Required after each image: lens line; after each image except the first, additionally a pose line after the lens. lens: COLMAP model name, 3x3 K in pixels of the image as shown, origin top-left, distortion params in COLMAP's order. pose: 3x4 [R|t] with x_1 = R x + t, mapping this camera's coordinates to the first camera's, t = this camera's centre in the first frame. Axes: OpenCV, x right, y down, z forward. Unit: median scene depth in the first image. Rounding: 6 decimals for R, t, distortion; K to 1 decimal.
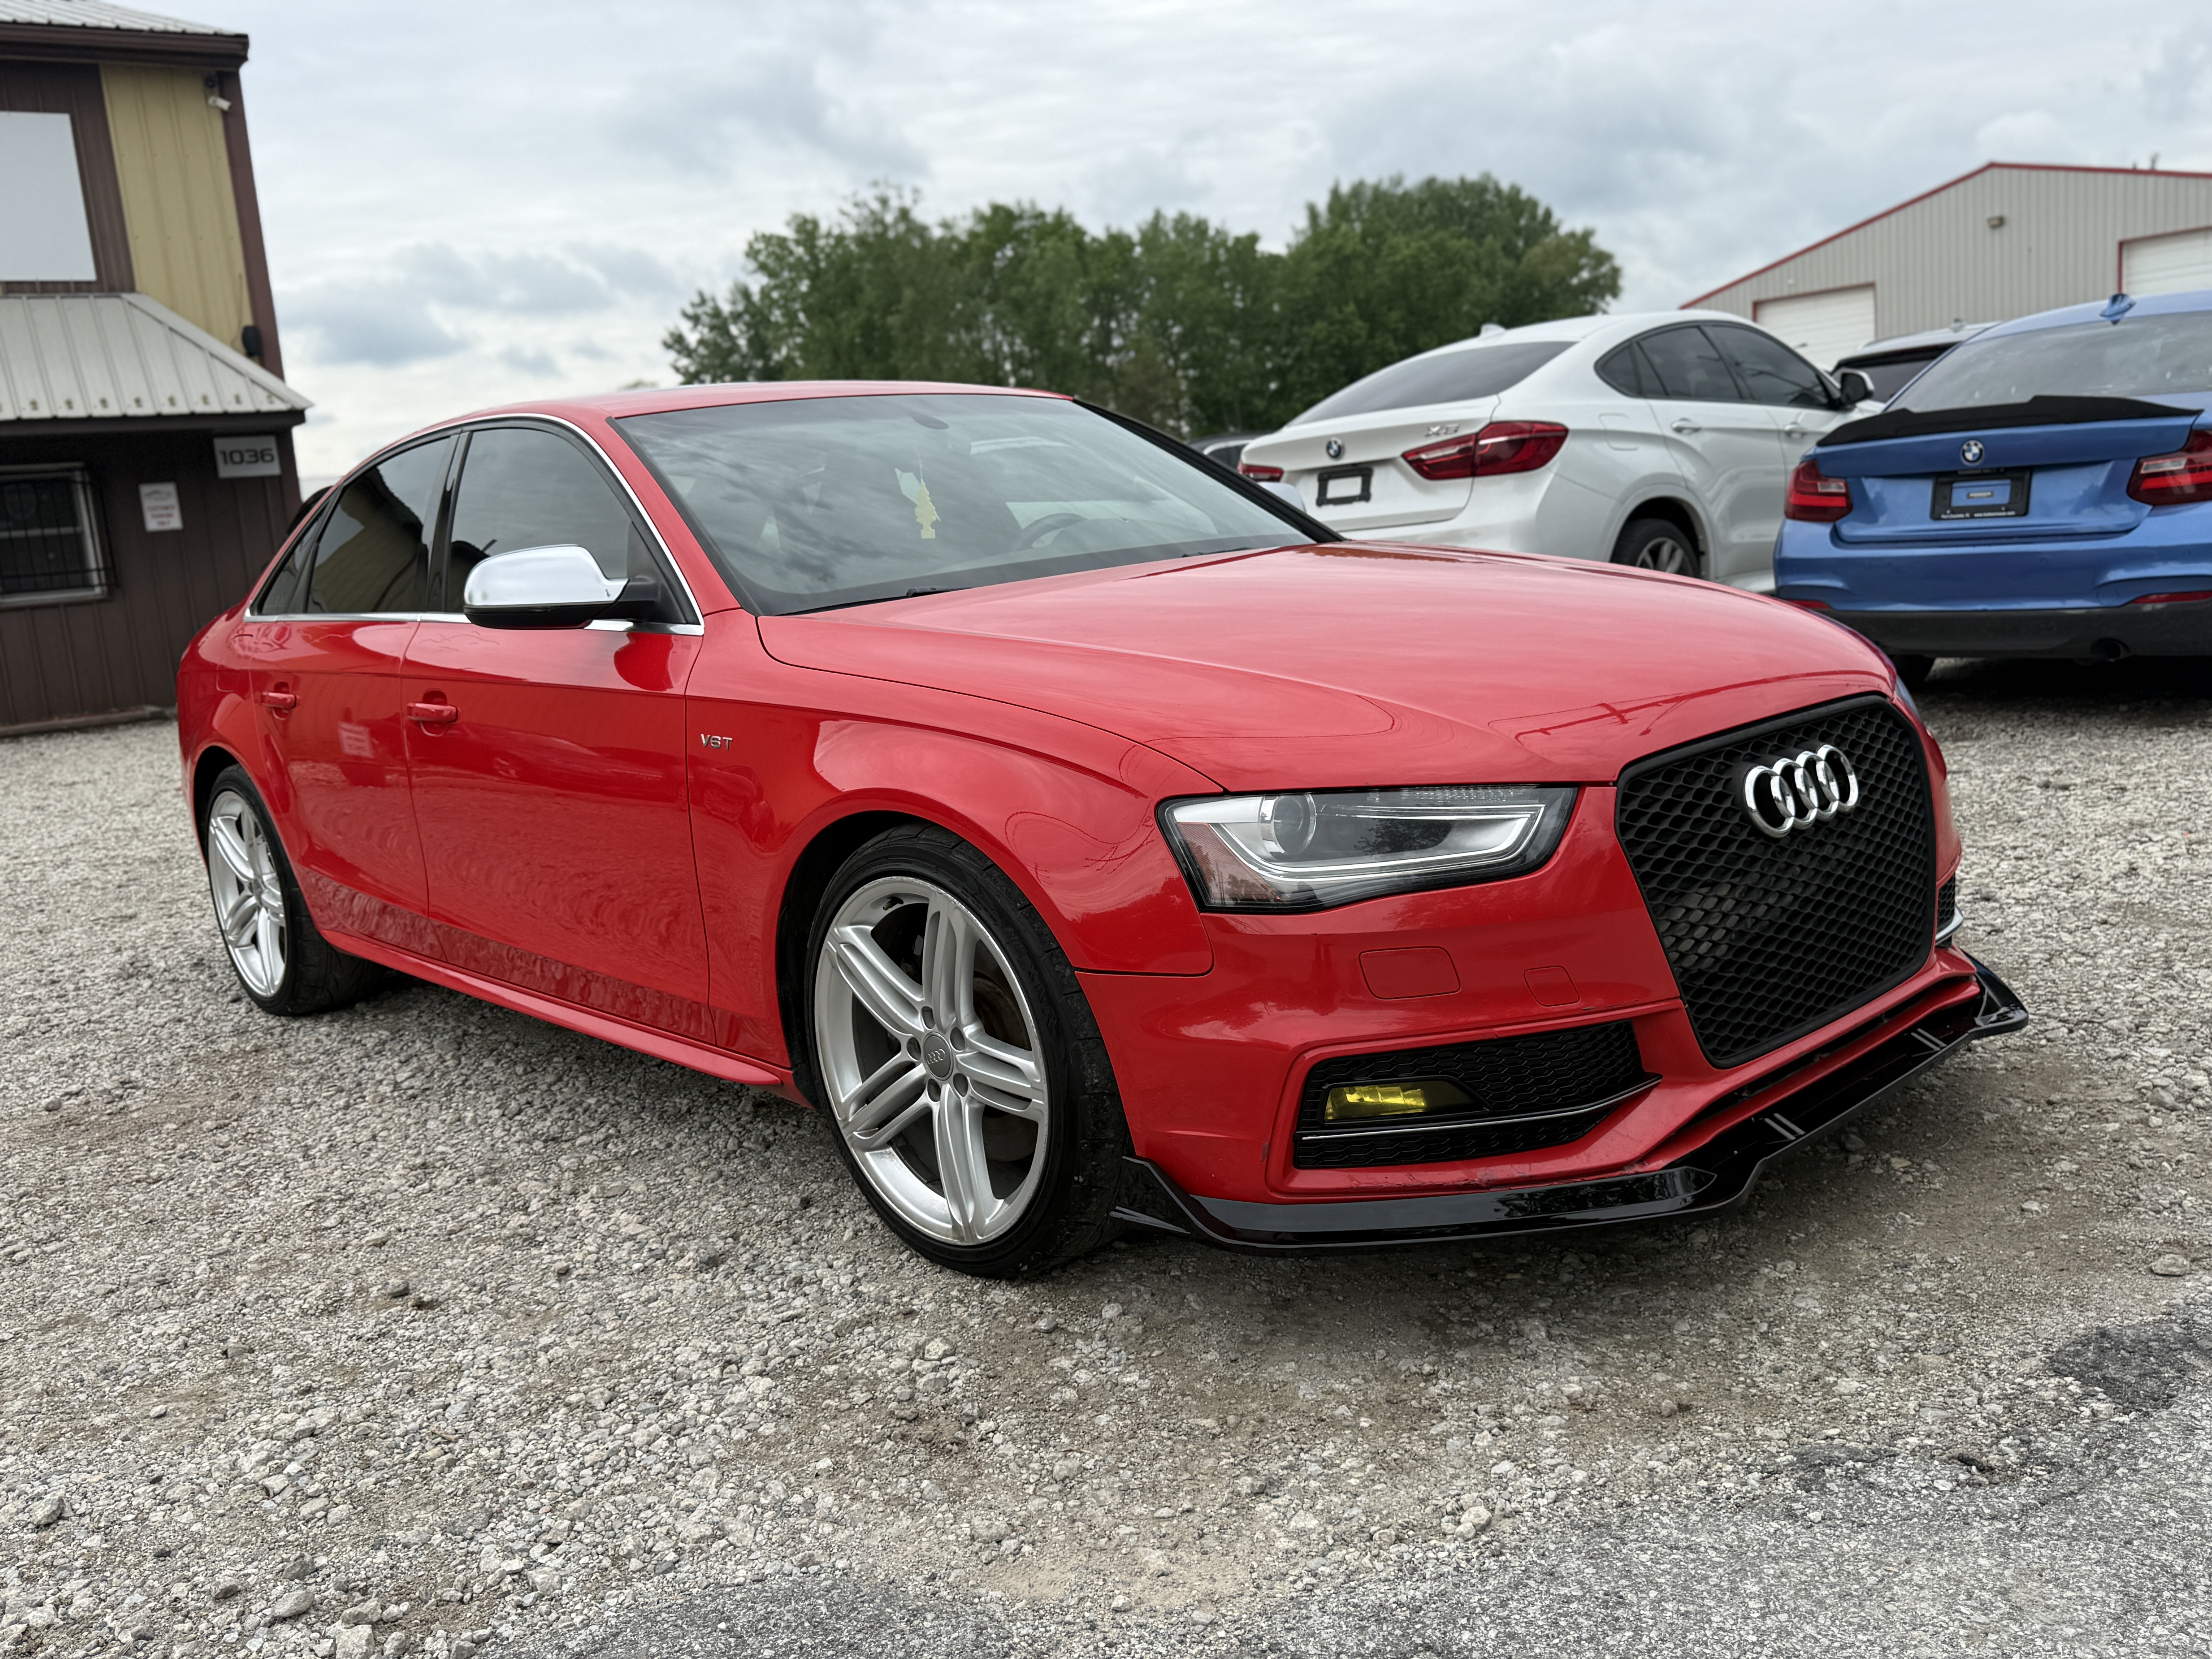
lens RADIAL K [[1847.5, 0, 1089.3], [0, 1847.5, 821.5], [0, 0, 1]] dist [0.050554, -0.078002]
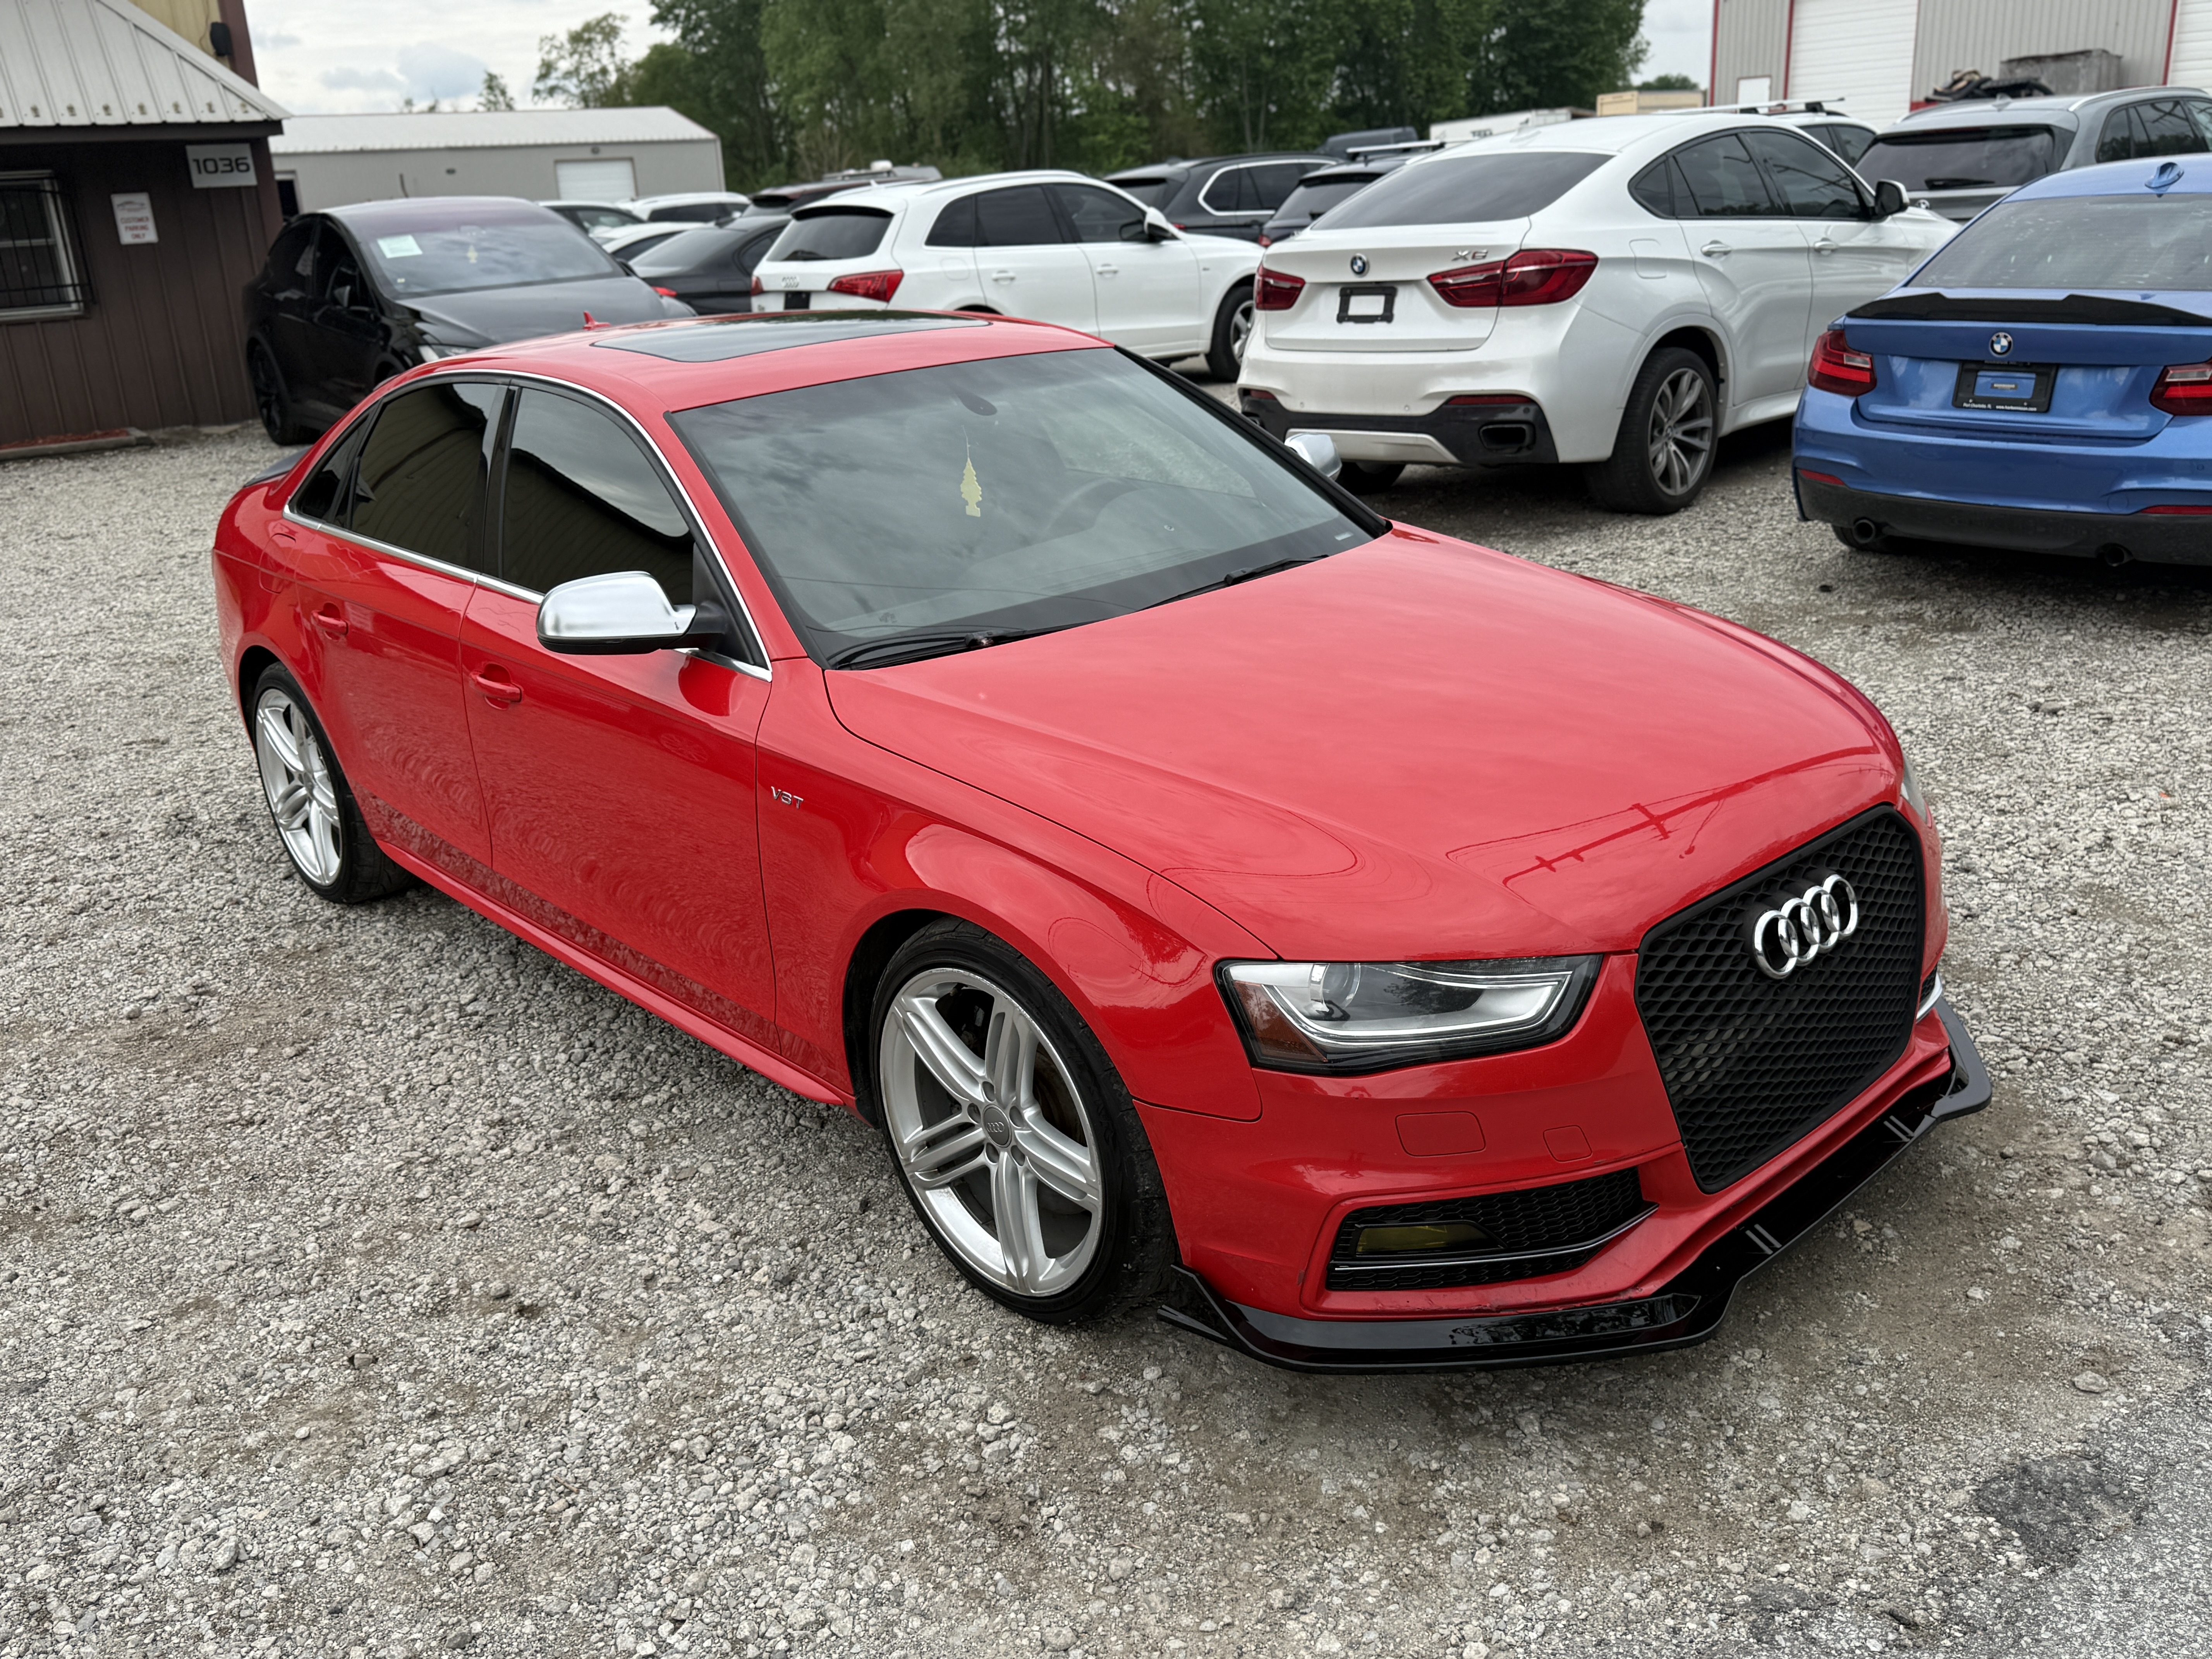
lens RADIAL K [[1847.5, 0, 1089.7], [0, 1847.5, 813.4], [0, 0, 1]] dist [0.050554, -0.078002]
pose [[0.999534, 0.027462, 0.013315, -0.038399], [-0.029294, 0.985680, 0.166060, -0.195498], [-0.008564, -0.166373, 0.986026, -0.039759]]
